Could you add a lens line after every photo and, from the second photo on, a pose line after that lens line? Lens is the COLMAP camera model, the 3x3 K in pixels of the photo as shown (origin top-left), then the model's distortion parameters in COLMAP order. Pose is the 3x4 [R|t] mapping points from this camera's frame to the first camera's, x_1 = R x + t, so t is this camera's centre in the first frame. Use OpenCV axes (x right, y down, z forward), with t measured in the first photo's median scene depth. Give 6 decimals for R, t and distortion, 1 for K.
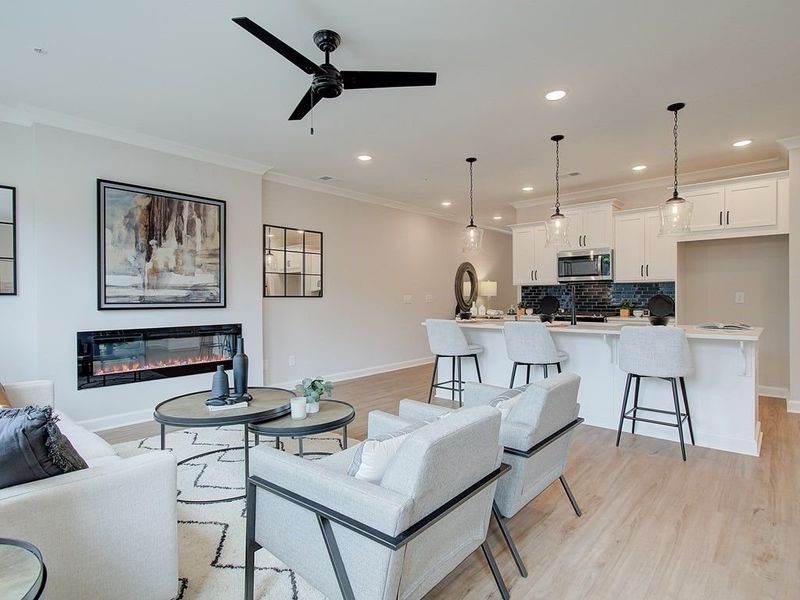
lens RADIAL K [[438.0, 0, 411.6], [0, 438.0, 304.9], [0, 0, 1]] dist [0.007931, -0.005360]
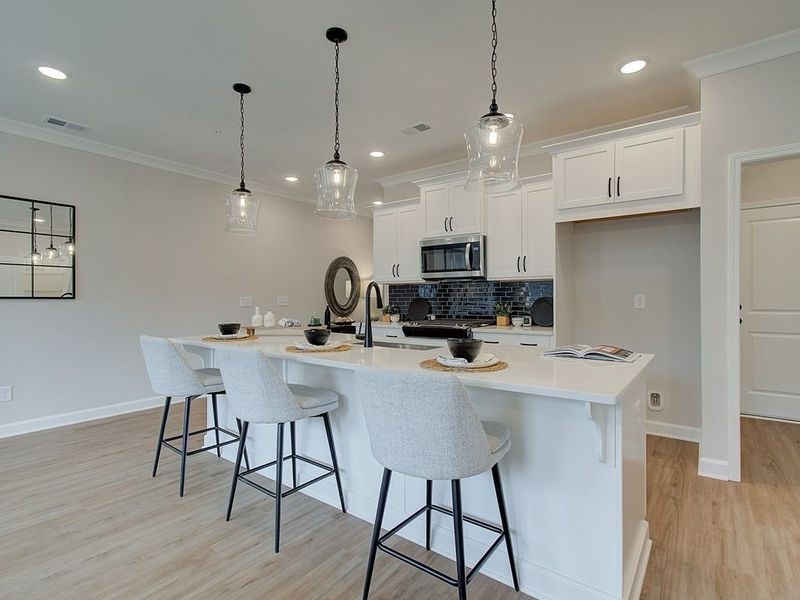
lens RADIAL K [[409.9, 0, 413.0], [0, 409.9, 302.2], [0, 0, 1]] dist [-0.004303, 0.002544]
pose [[0.997494, 0.003171, 0.070678, 0.380186], [-0.002585, 0.999962, -0.008372, -0.010366], [-0.070701, 0.008168, 0.997464, 0.412307]]
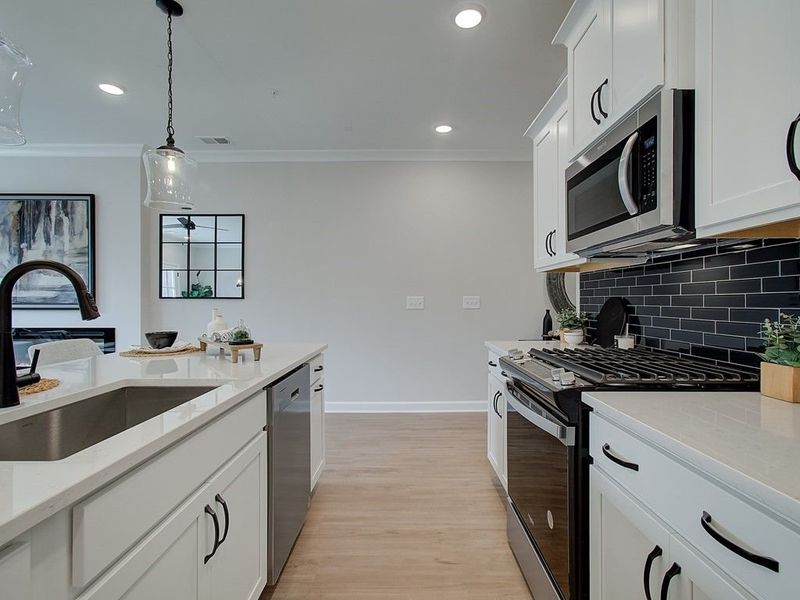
lens RADIAL K [[409.9, 0, 411.5], [0, 409.9, 301.1], [0, 0, 1]] dist [-0.004303, 0.002544]
pose [[0.648755, 0.006367, -0.760970, 0.699901], [-0.016301, 0.999852, -0.005532, -0.018927], [0.760822, 0.015994, 0.648763, 1.003905]]
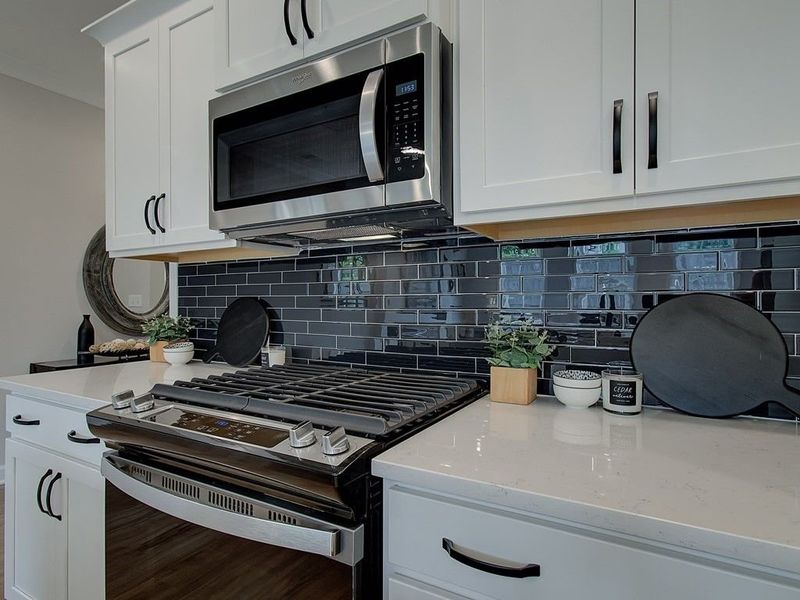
lens RADIAL K [[428.1, 0, 400.9], [0, 428.1, 296.9], [0, 0, 1]] dist [0.007864, 0.002096]
pose [[0.985652, 0.005356, 0.168706, 0.545382], [-0.000765, 0.999628, -0.027264, -0.020079], [-0.168789, 0.026744, 0.985289, 1.103002]]
